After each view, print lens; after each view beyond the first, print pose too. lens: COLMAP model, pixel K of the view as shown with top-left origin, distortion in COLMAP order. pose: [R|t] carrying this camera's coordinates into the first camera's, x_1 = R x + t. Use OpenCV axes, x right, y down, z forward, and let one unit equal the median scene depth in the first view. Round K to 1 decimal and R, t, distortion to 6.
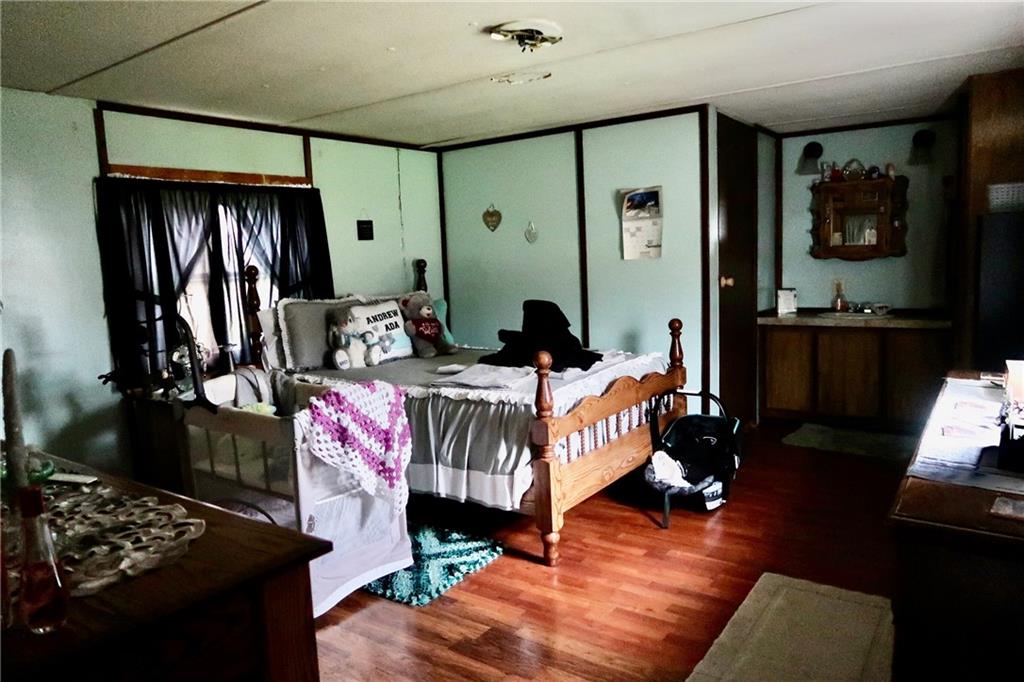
lens RADIAL K [[706.6, 0, 507.5], [0, 706.6, 340.5], [0, 0, 1]] dist [-0.022895, 0.011357]
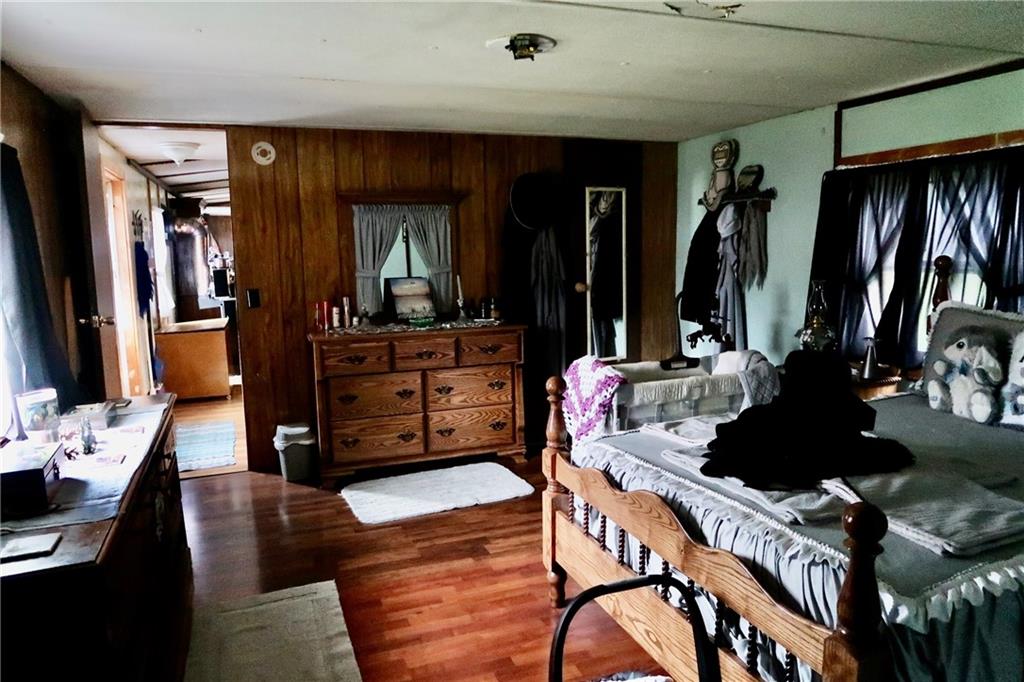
lens RADIAL K [[706.6, 0, 508.9], [0, 706.6, 345.6], [0, 0, 1]] dist [-0.022895, 0.011357]
pose [[-0.563511, 0.176761, -0.806977, 0.767915], [-0.052765, 0.967145, 0.248690, -0.236359], [0.824422, 0.182719, -0.535670, 1.352476]]
